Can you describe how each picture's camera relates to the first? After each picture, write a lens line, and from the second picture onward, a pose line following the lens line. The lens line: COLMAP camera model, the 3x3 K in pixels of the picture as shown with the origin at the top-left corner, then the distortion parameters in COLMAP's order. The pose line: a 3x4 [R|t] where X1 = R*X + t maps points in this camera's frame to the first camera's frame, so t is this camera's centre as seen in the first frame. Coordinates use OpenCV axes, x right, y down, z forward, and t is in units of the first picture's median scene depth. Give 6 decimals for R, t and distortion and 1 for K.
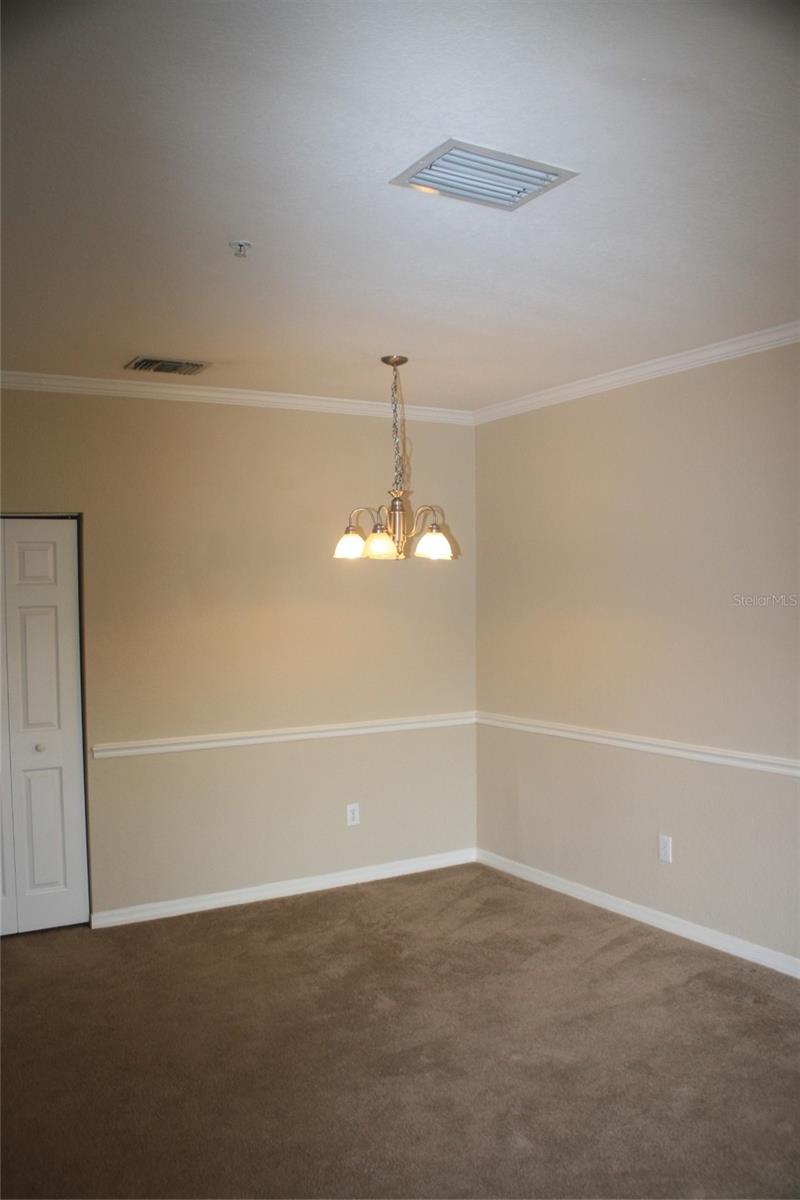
lens RADIAL K [[1017.8, 0, 410.9], [0, 1017.8, 599.0], [0, 0, 1]] dist [-0.156063, 0.123275]
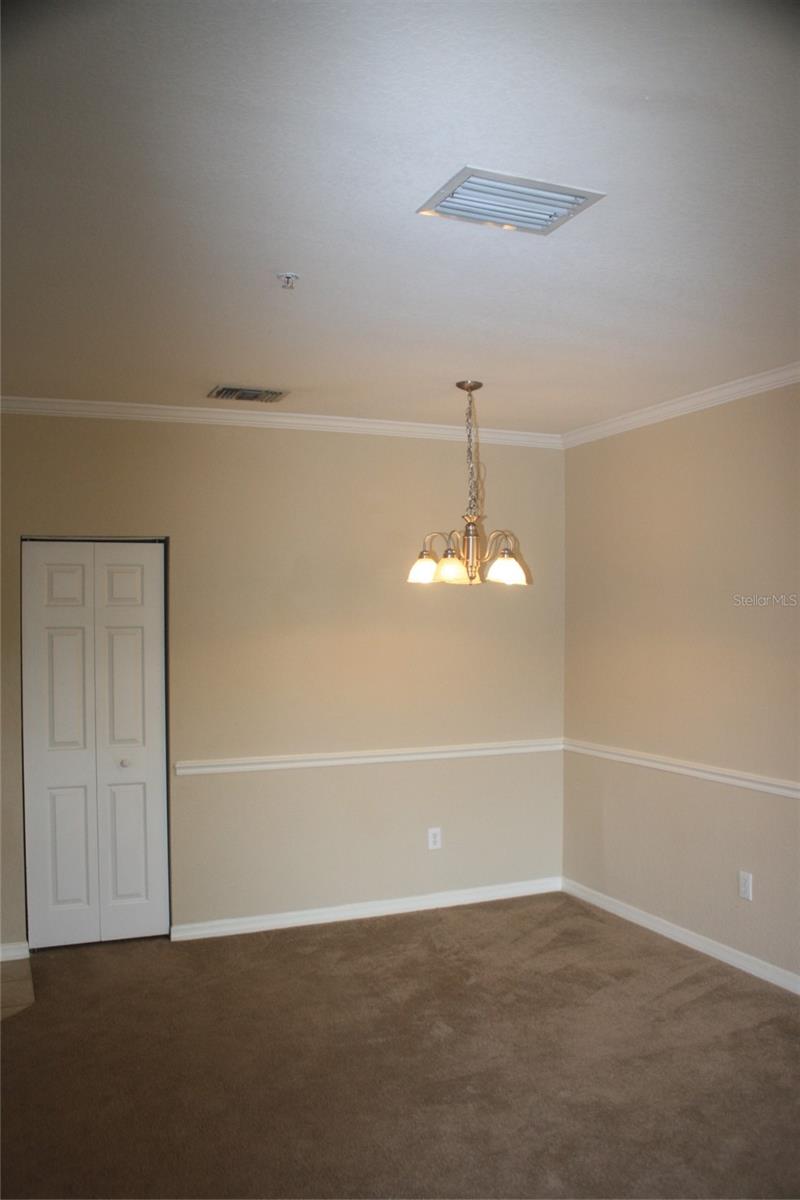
lens RADIAL K [[1017.8, 0, 407.4], [0, 1017.8, 598.5], [0, 0, 1]] dist [-0.156063, 0.123275]
pose [[0.990668, 0.008201, -0.136049, 0.061089], [-0.011224, 0.999707, -0.021469, -0.002852], [0.135833, 0.022796, 0.990470, 0.003115]]
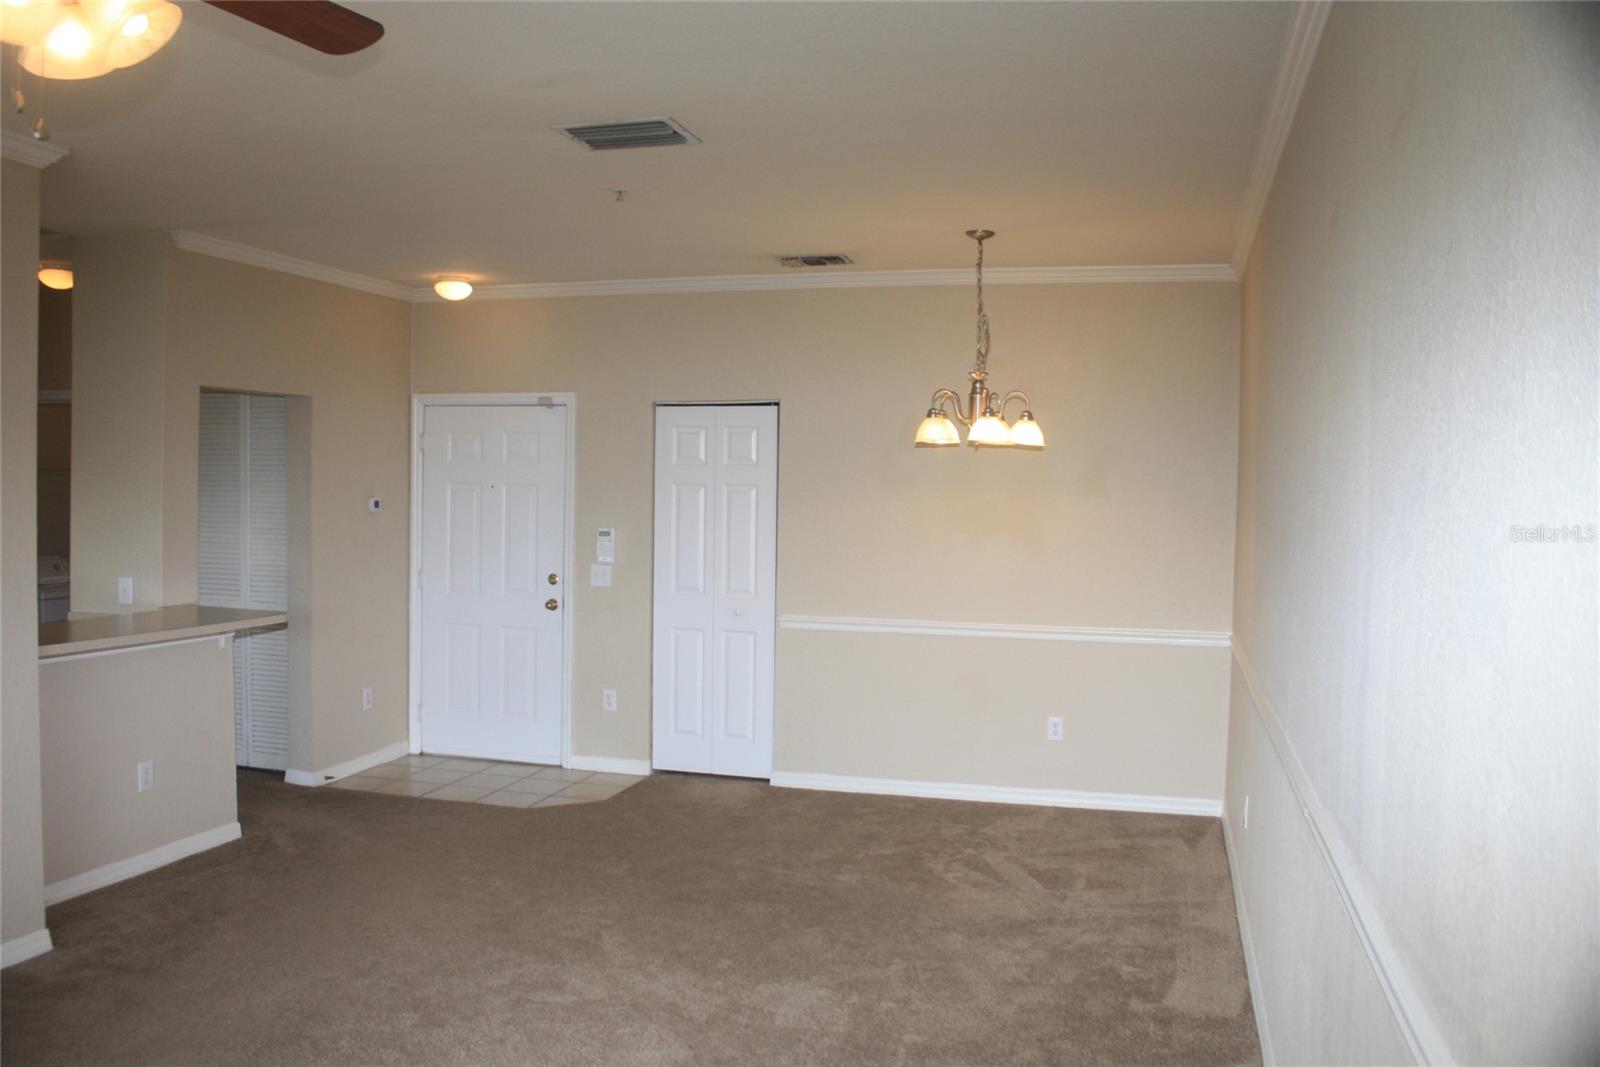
lens RADIAL K [[1357.1, 0, 800.3], [0, 1357.1, 523.3], [0, 0, 1]] dist [-0.156063, 0.123275]
pose [[0.685077, 0.048698, -0.726841, 0.796674], [-0.035216, 0.998810, 0.033726, -0.002734], [0.727619, 0.002492, 0.685977, 0.013698]]
